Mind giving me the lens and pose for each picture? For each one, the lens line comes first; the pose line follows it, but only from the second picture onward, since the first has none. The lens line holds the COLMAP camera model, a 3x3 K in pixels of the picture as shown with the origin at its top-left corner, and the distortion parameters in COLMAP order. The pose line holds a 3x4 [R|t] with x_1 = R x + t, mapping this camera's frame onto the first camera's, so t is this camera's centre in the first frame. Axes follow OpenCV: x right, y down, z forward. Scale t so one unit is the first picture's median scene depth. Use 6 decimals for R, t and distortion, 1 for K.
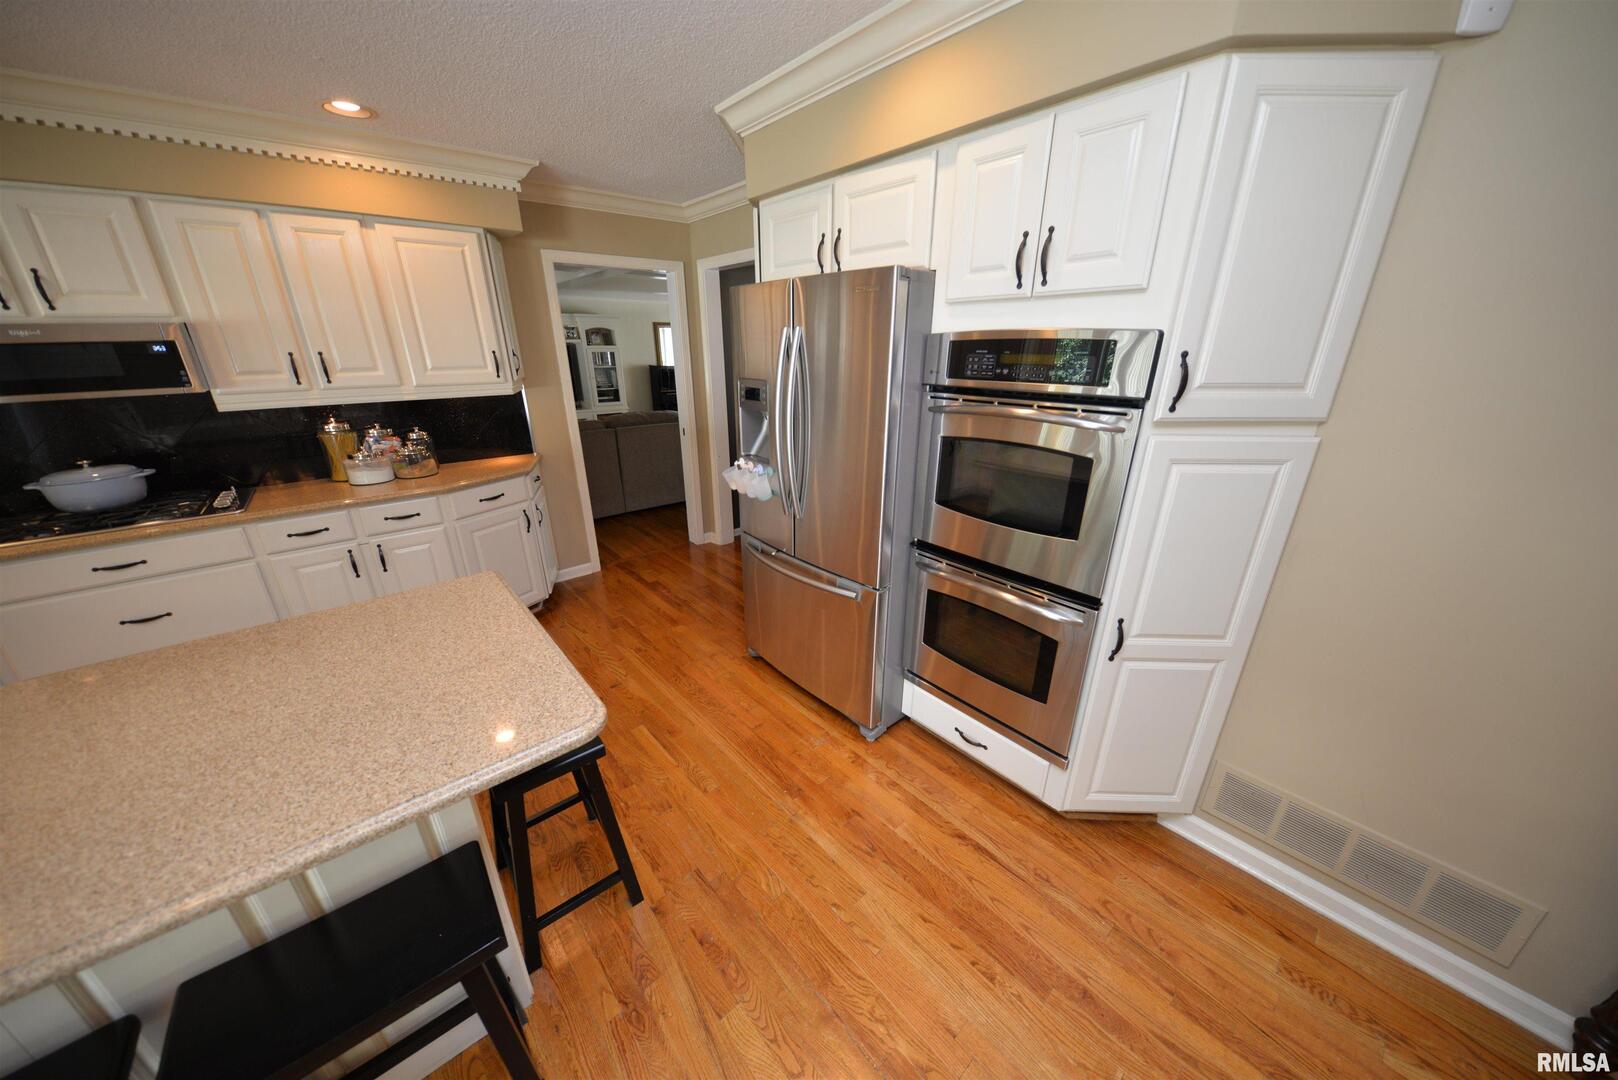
lens RADIAL K [[530.3, 0, 806.8], [0, 530.3, 545.5], [0, 0, 1]] dist [-0.011837, -0.000915]
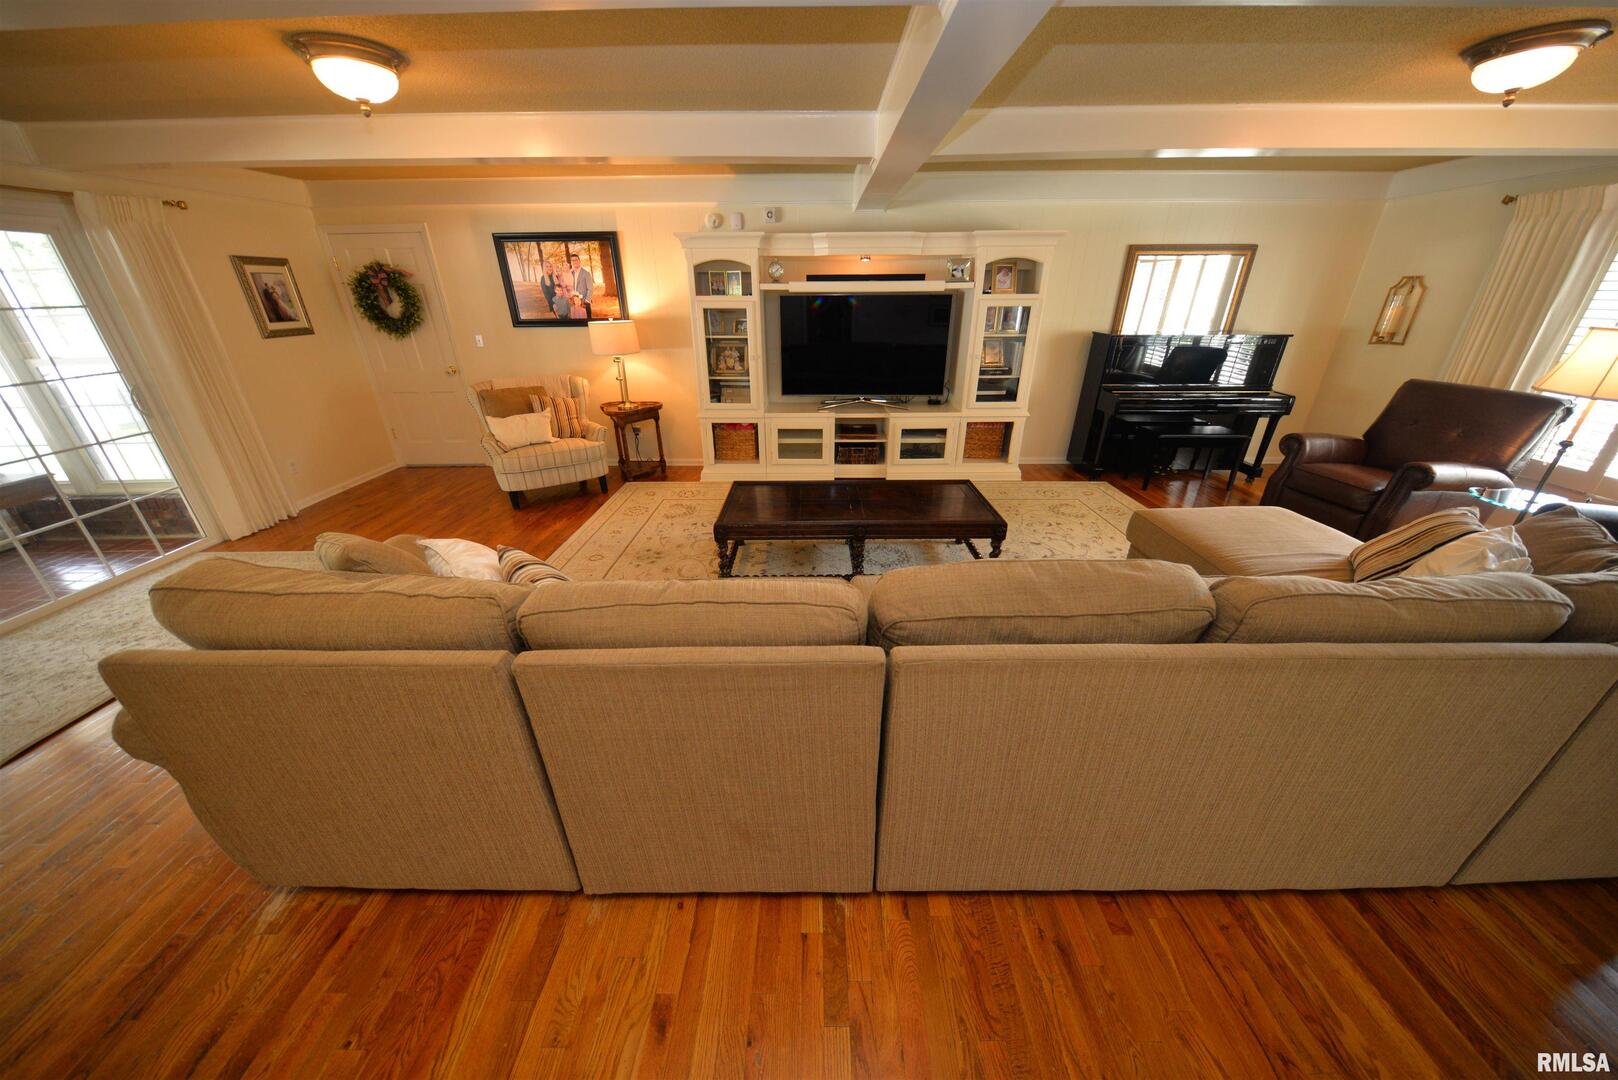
lens RADIAL K [[530.3, 0, 809.1], [0, 530.3, 541.2], [0, 0, 1]] dist [-0.011837, -0.000915]
pose [[0.748427, 0.280127, -0.601154, -0.150832], [-0.230562, 0.959781, 0.160194, -0.176932], [0.621851, 0.018710, 0.782912, 0.461137]]
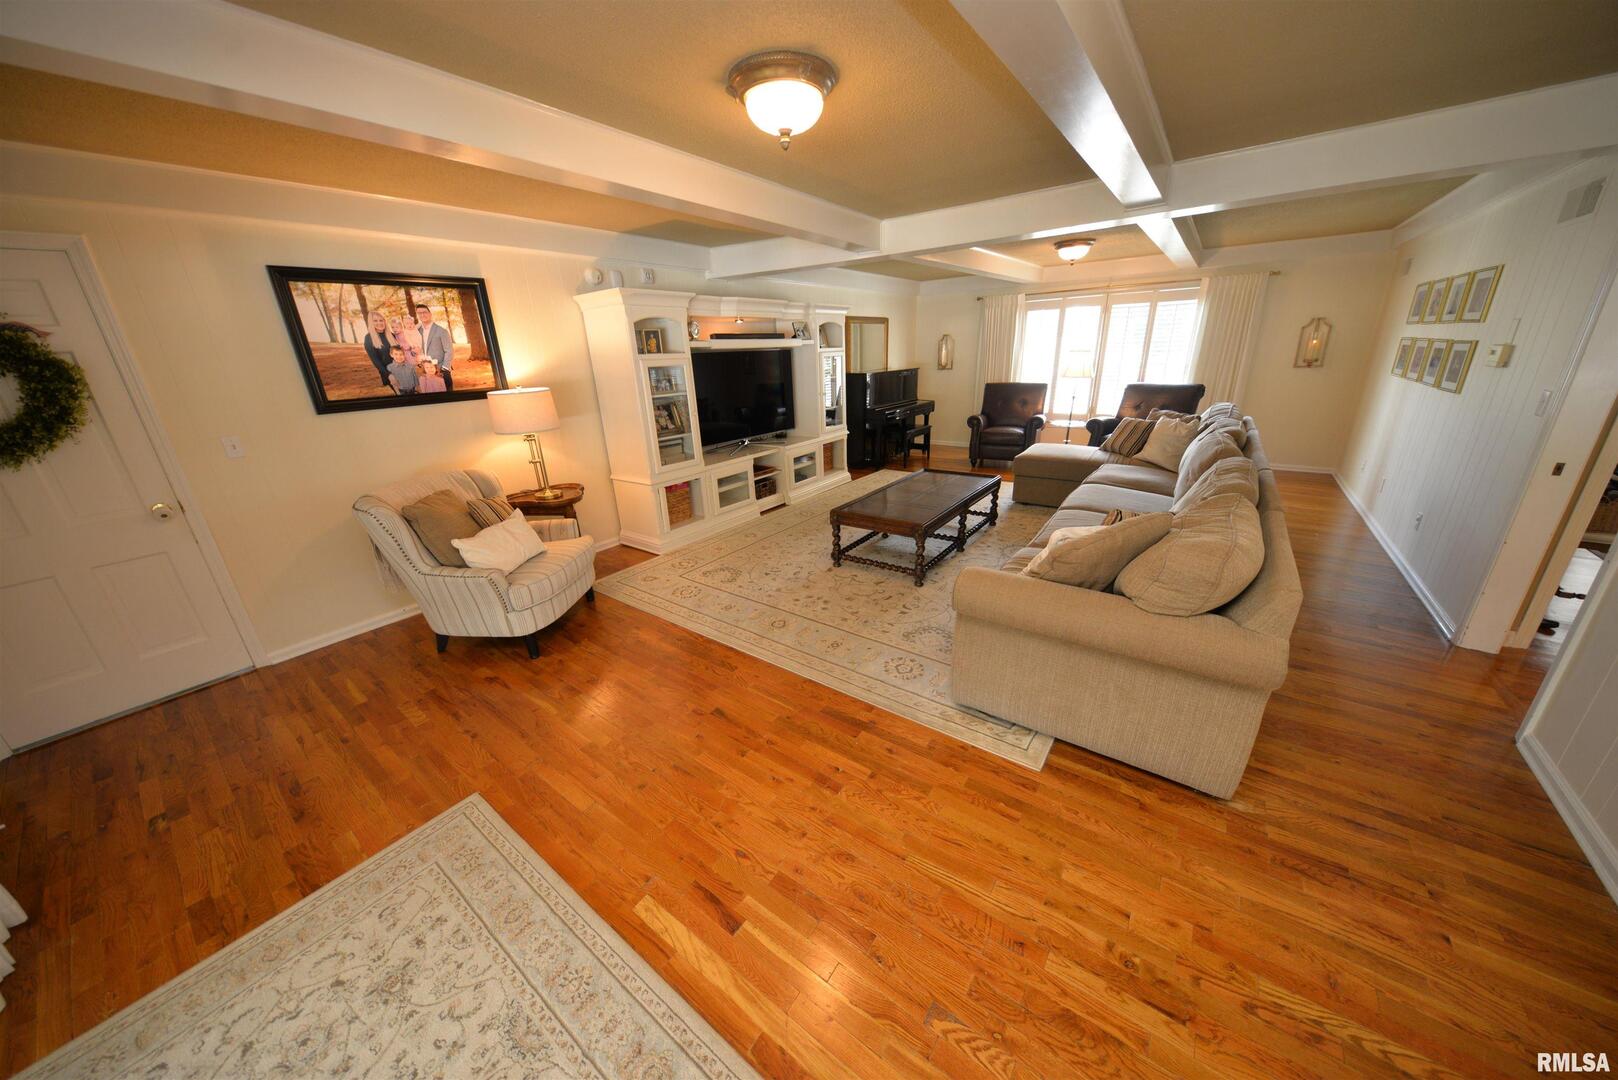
lens RADIAL K [[530.3, 0, 812.2], [0, 530.3, 537.9], [0, 0, 1]] dist [-0.011837, -0.000915]
pose [[0.977220, -0.097013, 0.188757, -0.560293], [0.100588, 0.994883, -0.009429, -0.115354], [-0.186877, 0.028200, 0.981979, 0.302964]]
